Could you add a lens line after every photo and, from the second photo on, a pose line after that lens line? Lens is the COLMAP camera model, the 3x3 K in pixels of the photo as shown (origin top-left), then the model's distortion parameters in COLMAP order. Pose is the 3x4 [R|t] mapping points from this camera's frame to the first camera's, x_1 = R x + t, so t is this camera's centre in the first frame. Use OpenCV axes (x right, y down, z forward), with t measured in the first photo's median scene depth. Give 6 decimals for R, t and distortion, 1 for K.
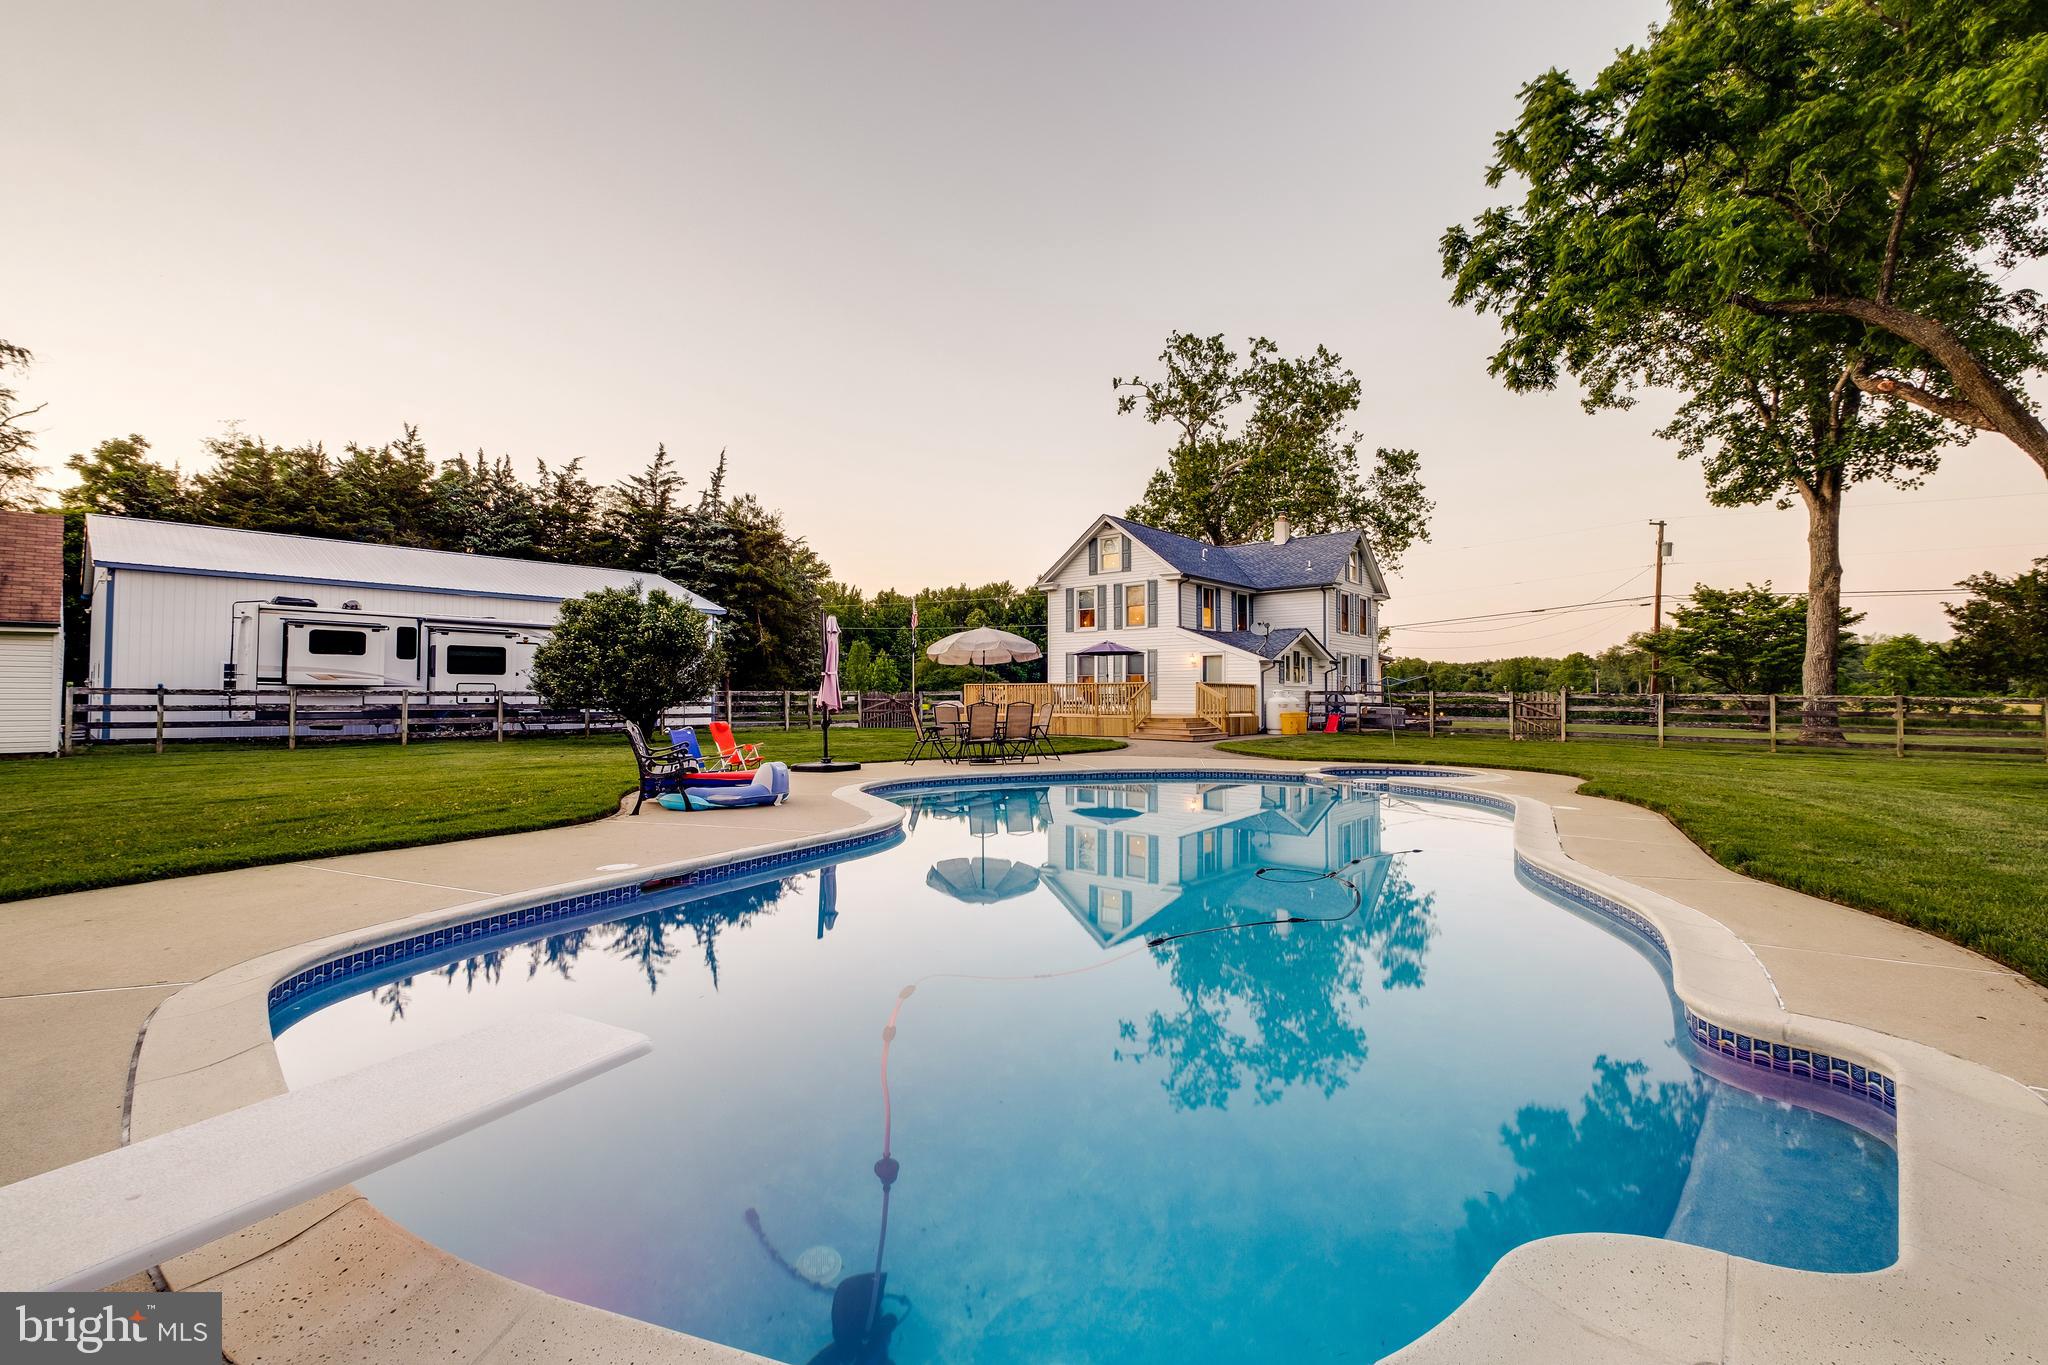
lens RADIAL K [[1033.4, 0, 1024.0], [0, 1033.4, 682.5], [0, 0, 1]] dist [0.002662, 0.000640]
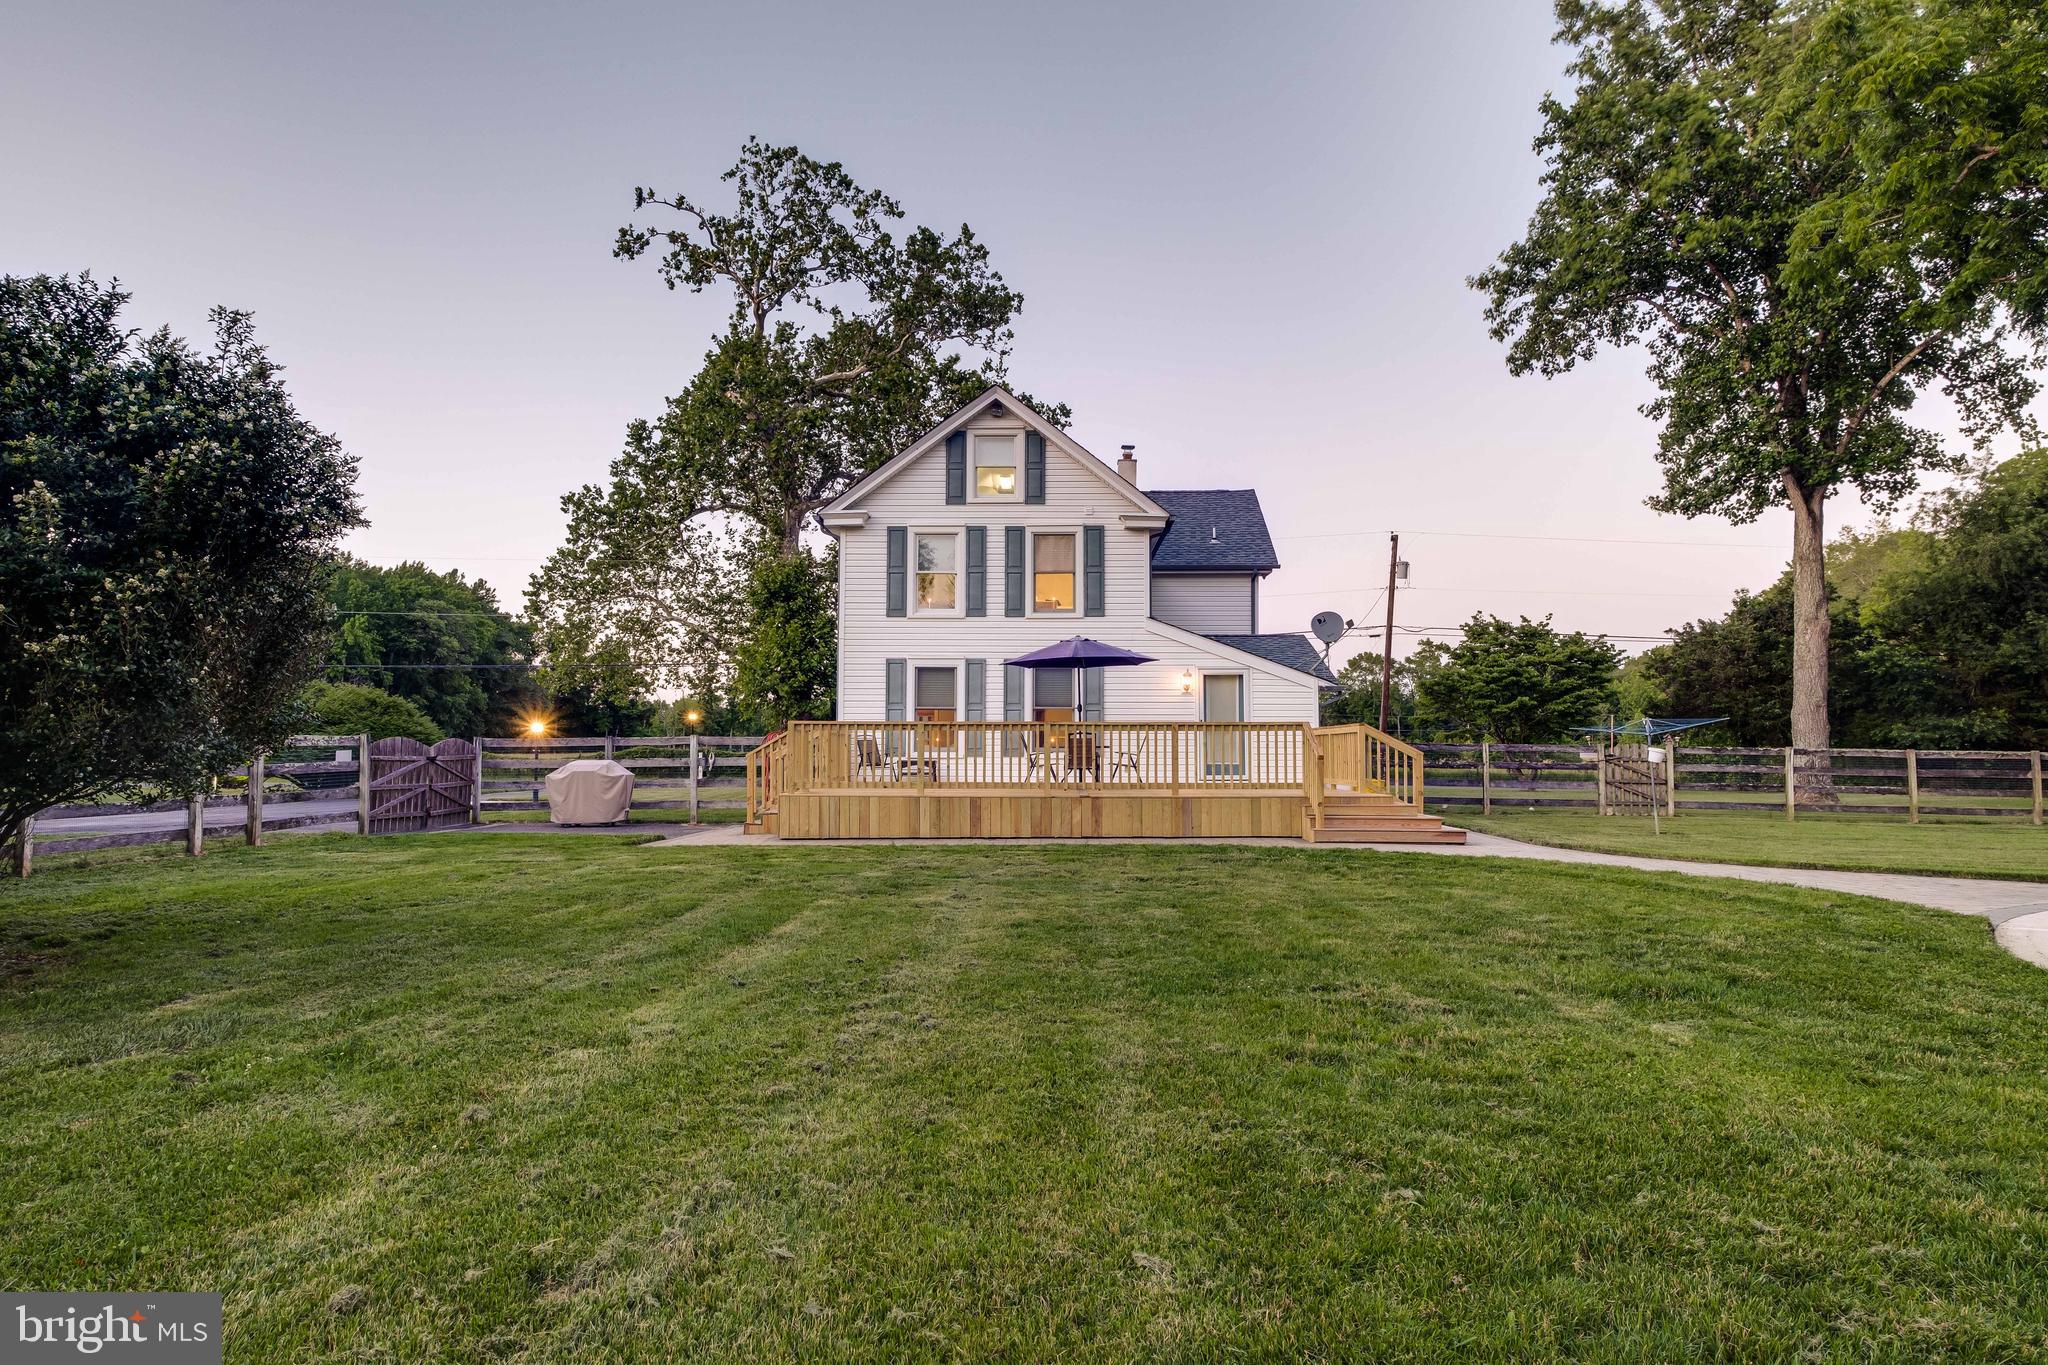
lens RADIAL K [[1241.9, 0, 1024.0], [0, 1241.9, 682.5], [0, 0, 1]] dist [-0.006322, -0.002393]
pose [[0.747976, 0.035079, 0.662798, -0.279889], [-0.011472, 0.999136, -0.039933, 0.004182], [-0.663627, 0.022265, 0.747733, 0.502101]]
